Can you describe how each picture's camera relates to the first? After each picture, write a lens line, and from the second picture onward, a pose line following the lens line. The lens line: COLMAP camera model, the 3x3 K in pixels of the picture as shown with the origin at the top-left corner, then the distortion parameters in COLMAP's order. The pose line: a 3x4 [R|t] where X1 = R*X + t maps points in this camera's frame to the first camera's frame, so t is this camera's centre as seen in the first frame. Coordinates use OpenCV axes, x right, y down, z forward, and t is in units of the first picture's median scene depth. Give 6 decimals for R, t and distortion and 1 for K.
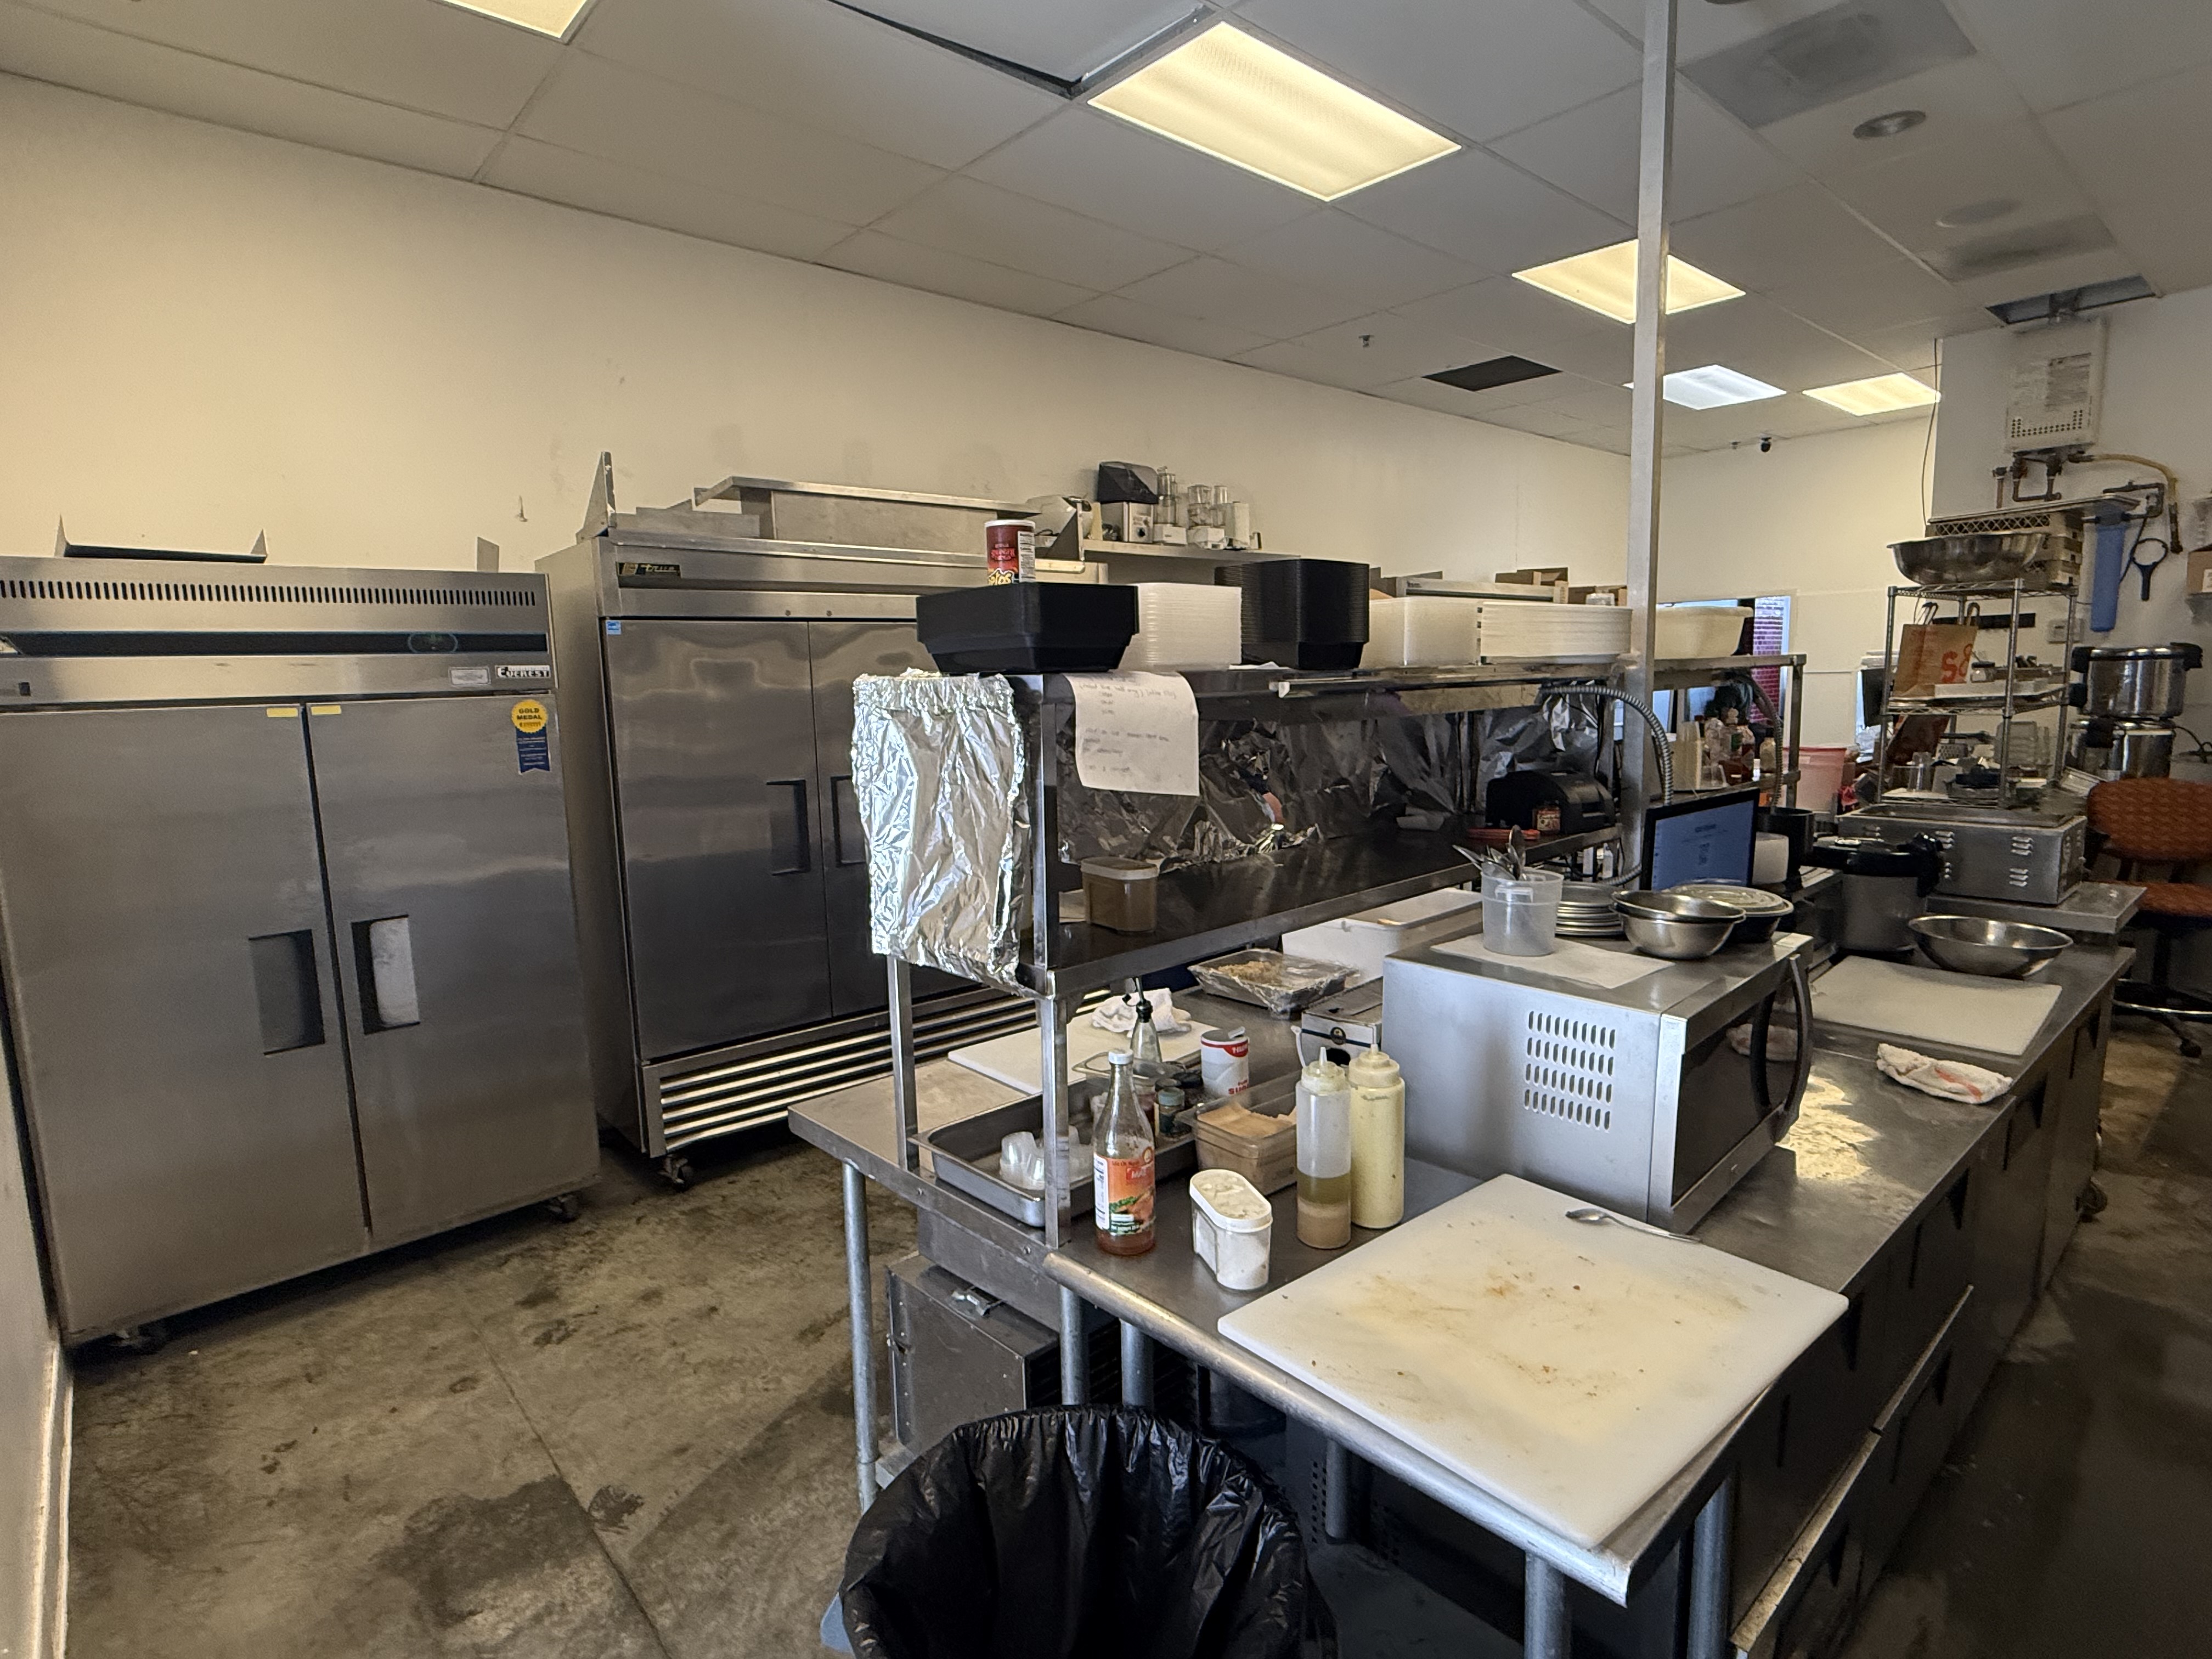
lens RADIAL K [[1153.8, 0, 1106.0], [0, 1153.8, 829.5], [0, 0, 1]] dist [0.001792, 0.000626]
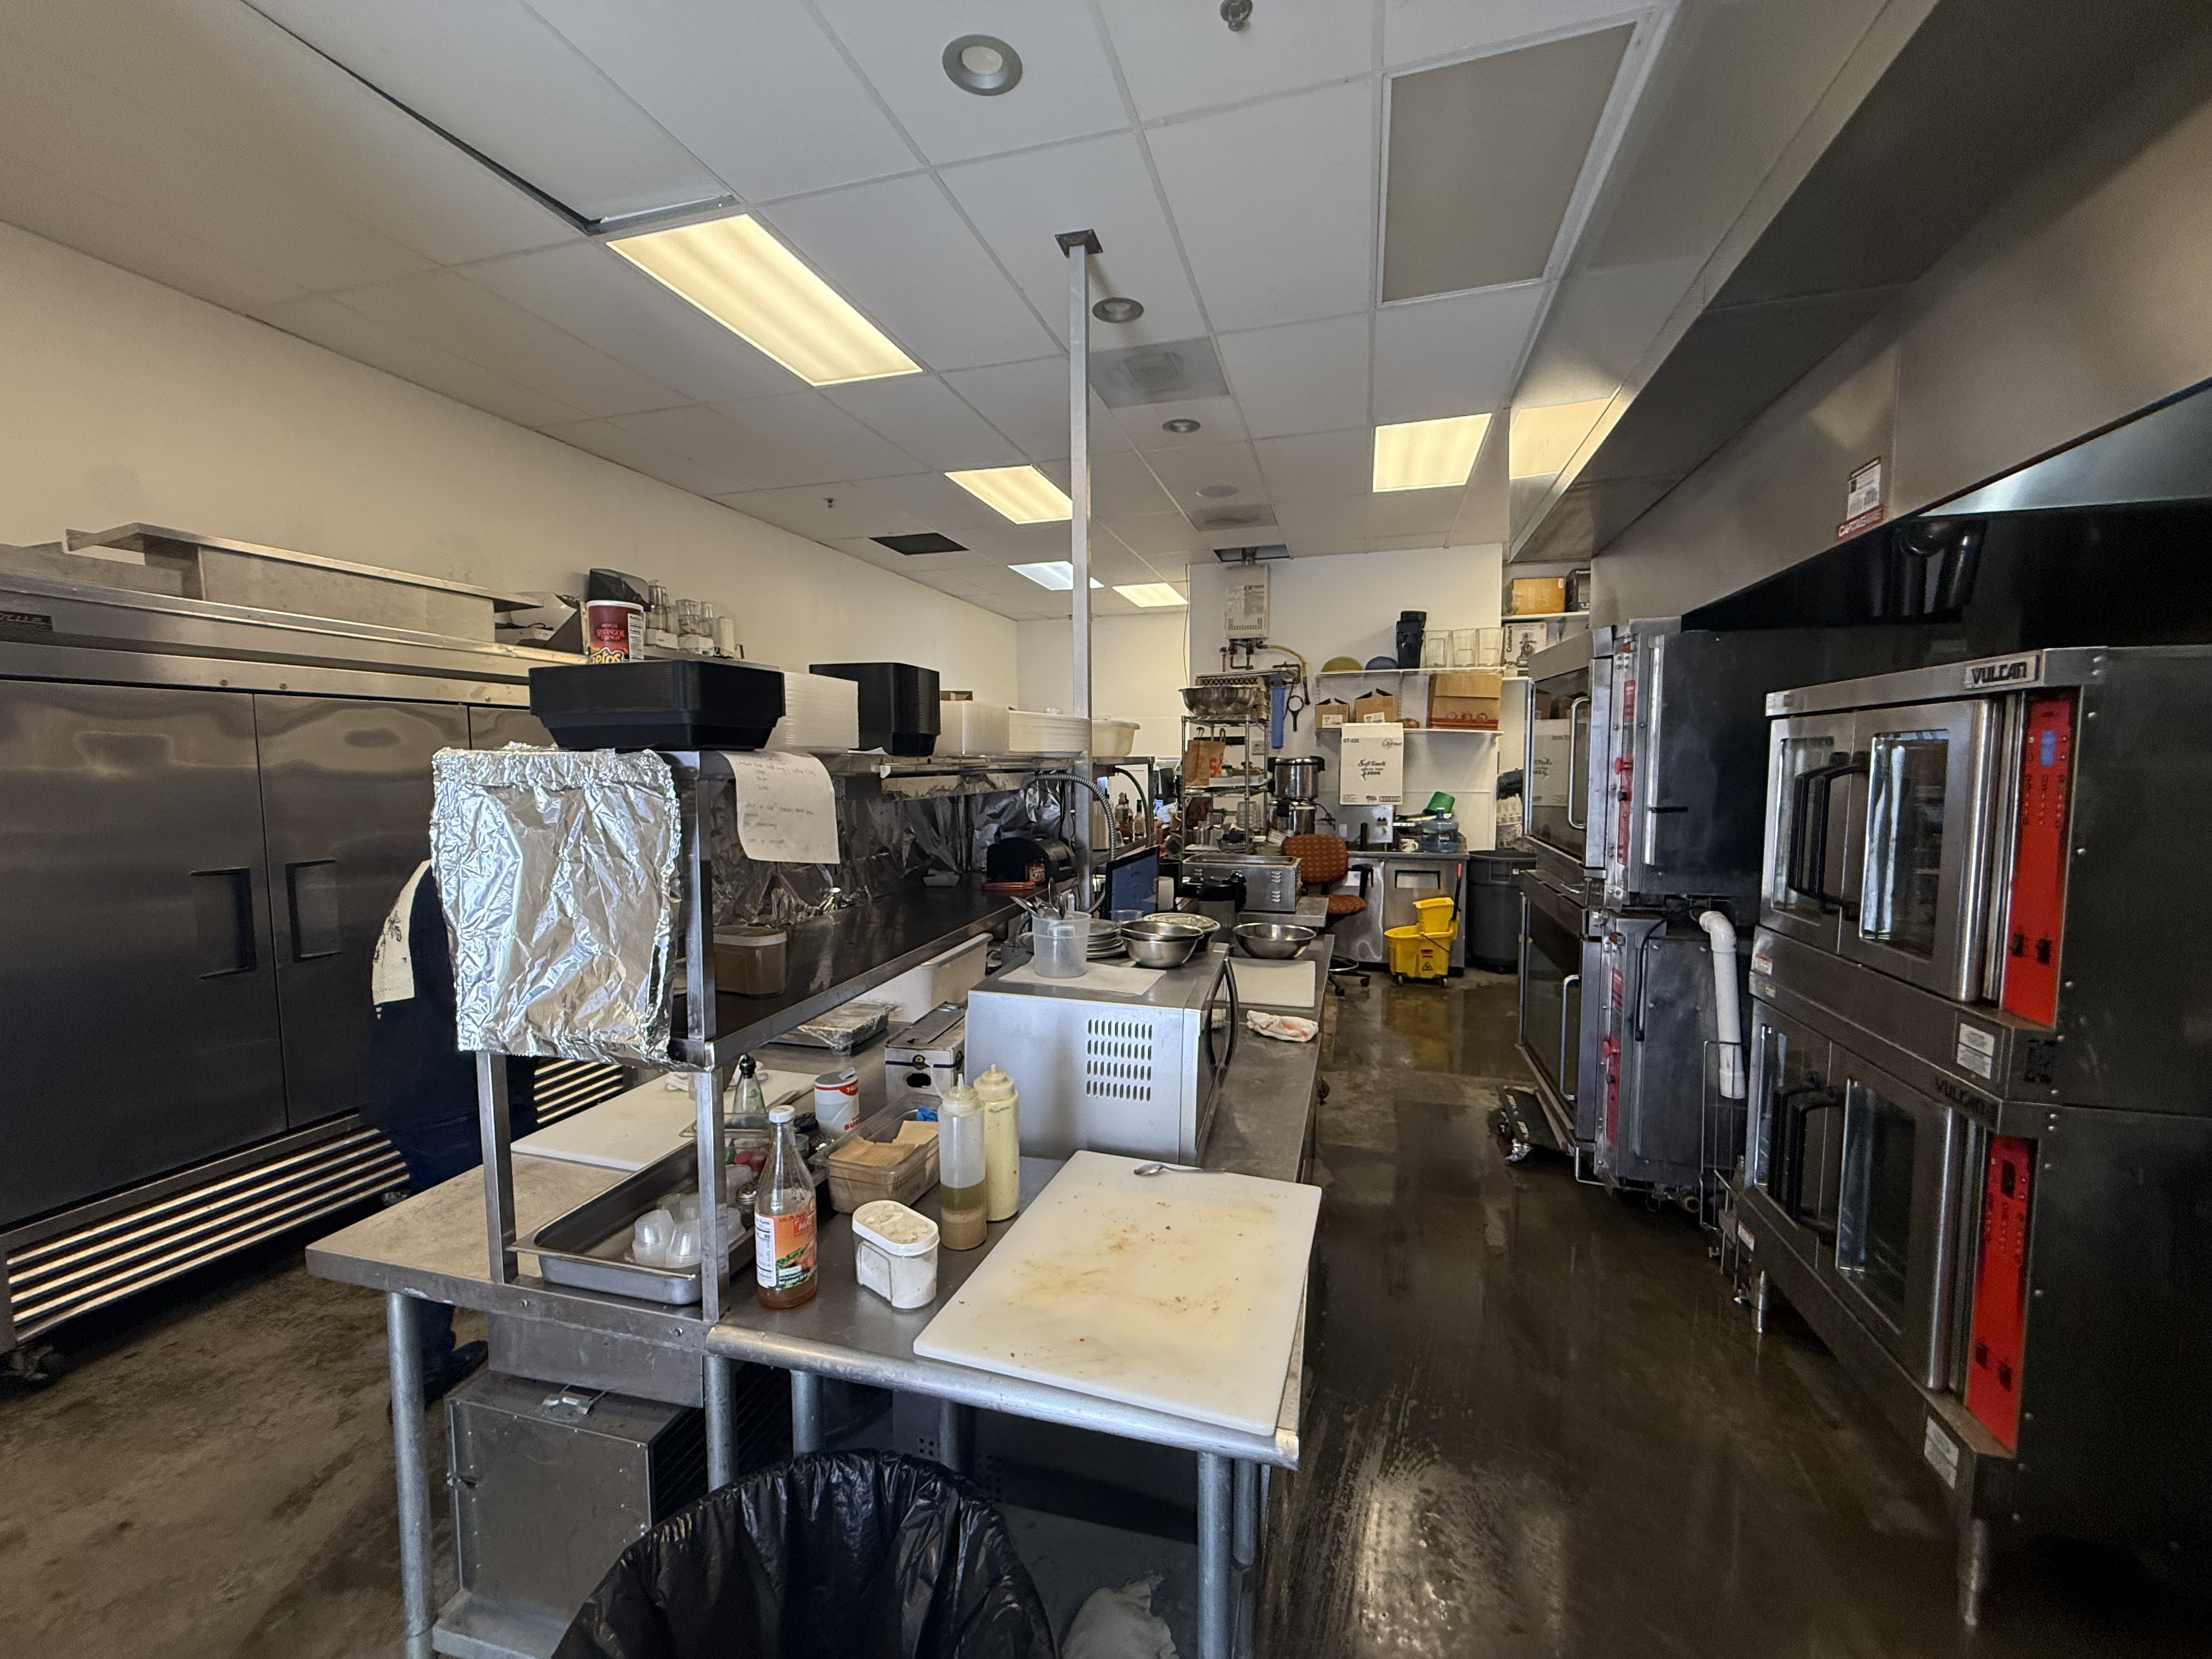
lens RADIAL K [[893.3, 0, 1106.0], [0, 893.3, 829.5], [0, 0, 1]] dist [0.000598, 0.000960]
pose [[0.845835, -0.018881, 0.533110, -0.132474], [0.053733, 0.997306, -0.049931, -0.004602], [-0.530732, 0.070879, 0.844571, 0.109379]]
